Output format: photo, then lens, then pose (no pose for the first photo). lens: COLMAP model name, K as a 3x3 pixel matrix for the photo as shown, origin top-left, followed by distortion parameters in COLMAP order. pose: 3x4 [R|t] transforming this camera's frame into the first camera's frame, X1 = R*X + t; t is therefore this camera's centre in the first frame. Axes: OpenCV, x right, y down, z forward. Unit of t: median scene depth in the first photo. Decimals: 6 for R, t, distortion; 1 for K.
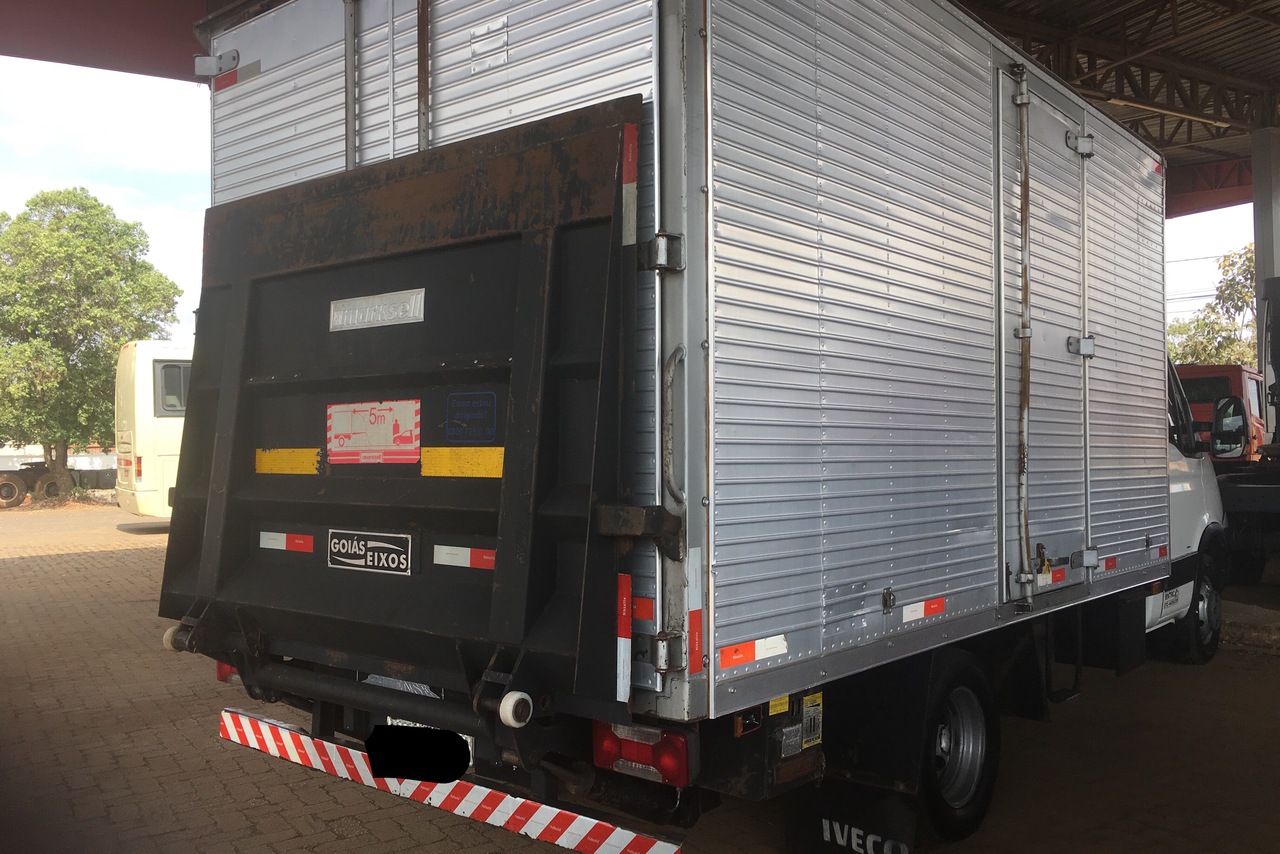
lens RADIAL K [[1103.0, 0, 640.0], [0, 1103.0, 427.0], [0, 0, 1]] dist [0.056765, -0.083090]
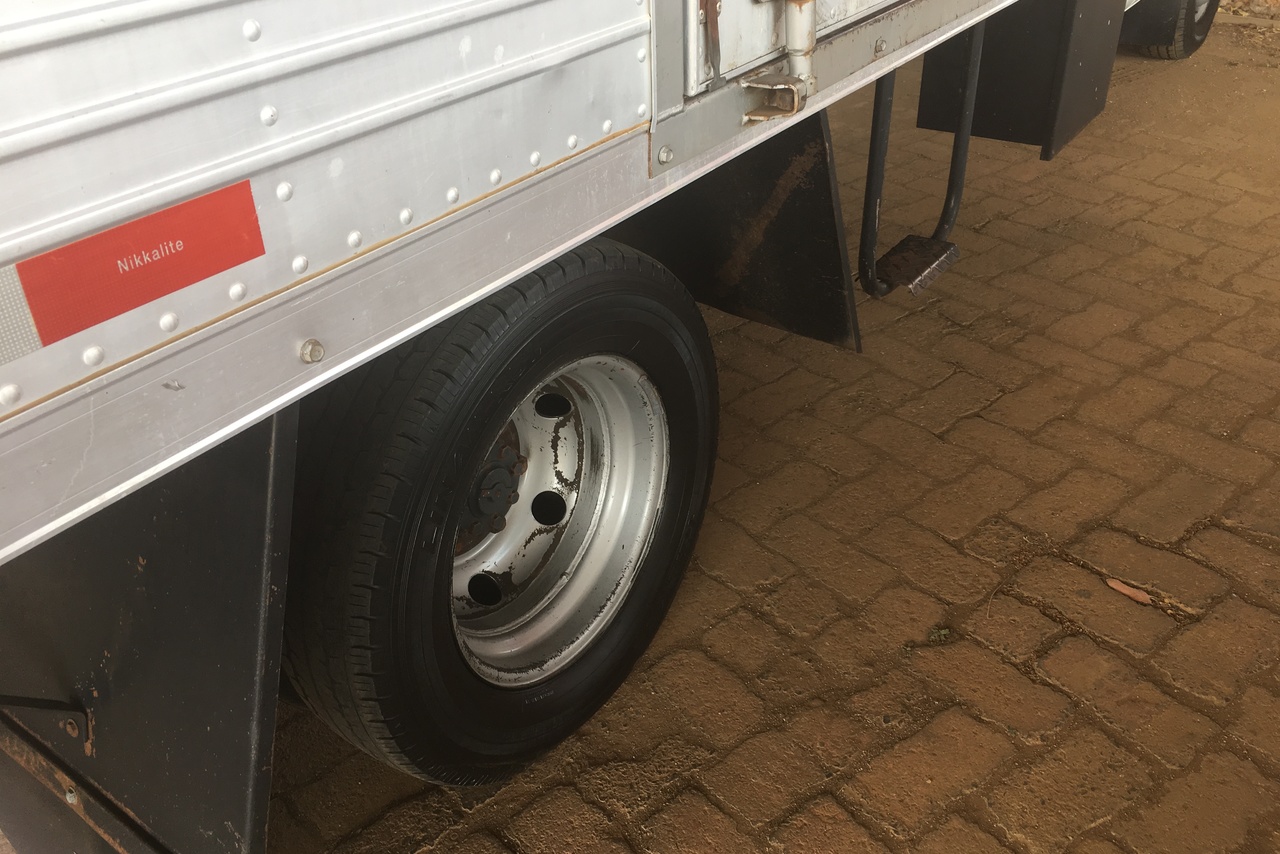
lens RADIAL K [[1103.0, 0, 640.0], [0, 1103.0, 427.0], [0, 0, 1]] dist [0.056765, -0.083090]
pose [[0.994897, -0.077508, 0.064593, 0.345039], [0.029200, 0.833997, 0.550996, 0.093979], [-0.096577, -0.546299, 0.832004, 0.874612]]
